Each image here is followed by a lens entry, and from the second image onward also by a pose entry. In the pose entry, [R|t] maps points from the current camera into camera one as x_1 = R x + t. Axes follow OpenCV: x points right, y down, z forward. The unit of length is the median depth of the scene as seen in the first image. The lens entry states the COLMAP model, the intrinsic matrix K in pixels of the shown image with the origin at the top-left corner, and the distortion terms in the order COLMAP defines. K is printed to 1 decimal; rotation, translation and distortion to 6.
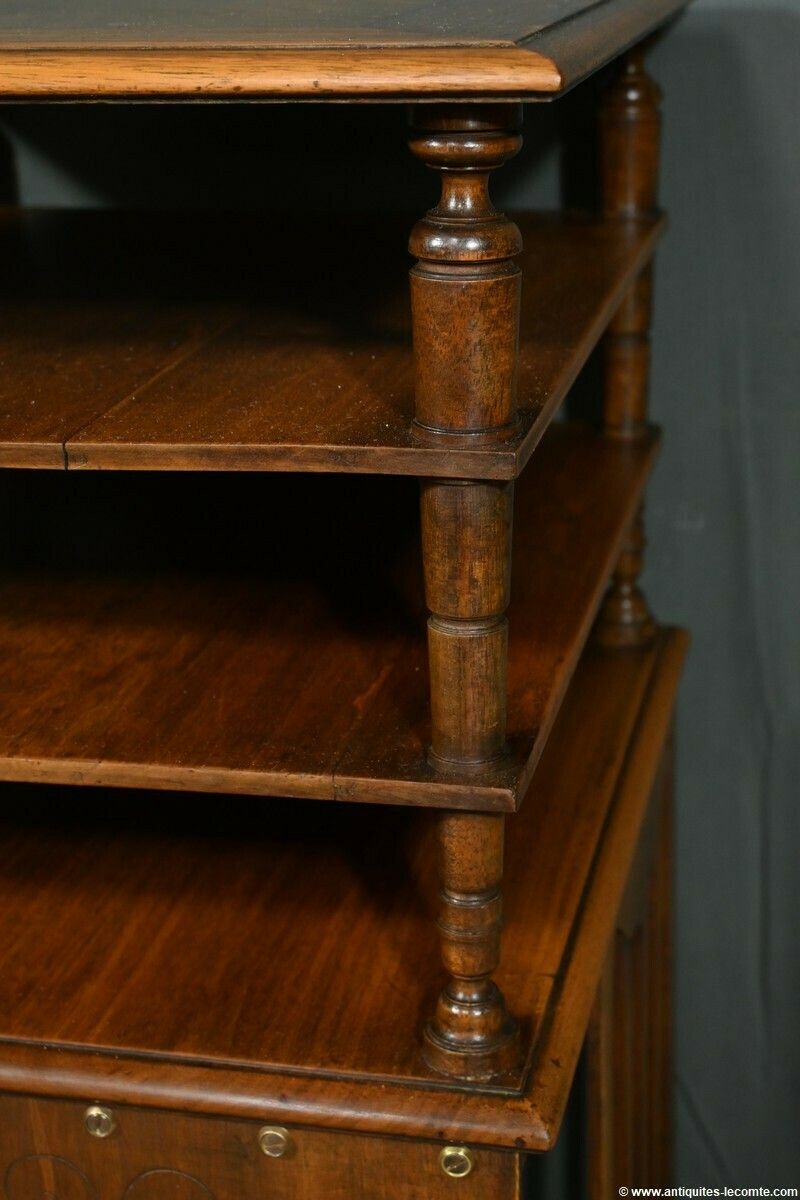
lens RADIAL K [[2005.9, 0, 438.5], [0, 2005.9, 620.3], [0, 0, 1]] dist [0.022555, 0.000000]
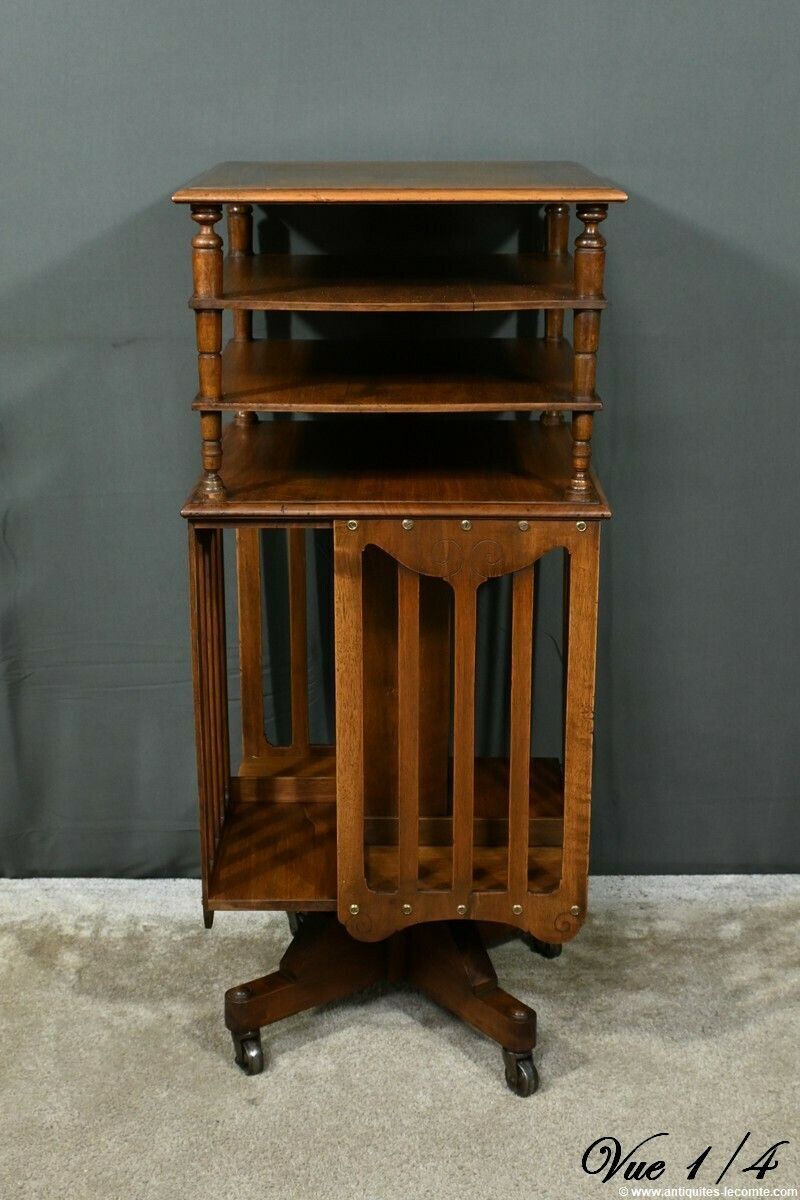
lens RADIAL K [[1753.8, 0, 406.0], [0, 1753.8, 617.2], [0, 0, 1]] dist [0.010504, 0.000000]
pose [[0.977353, -0.042214, 0.207361, -0.878102], [0.051447, 0.997901, -0.039335, 0.520650], [-0.205265, 0.049113, 0.977473, -1.744556]]
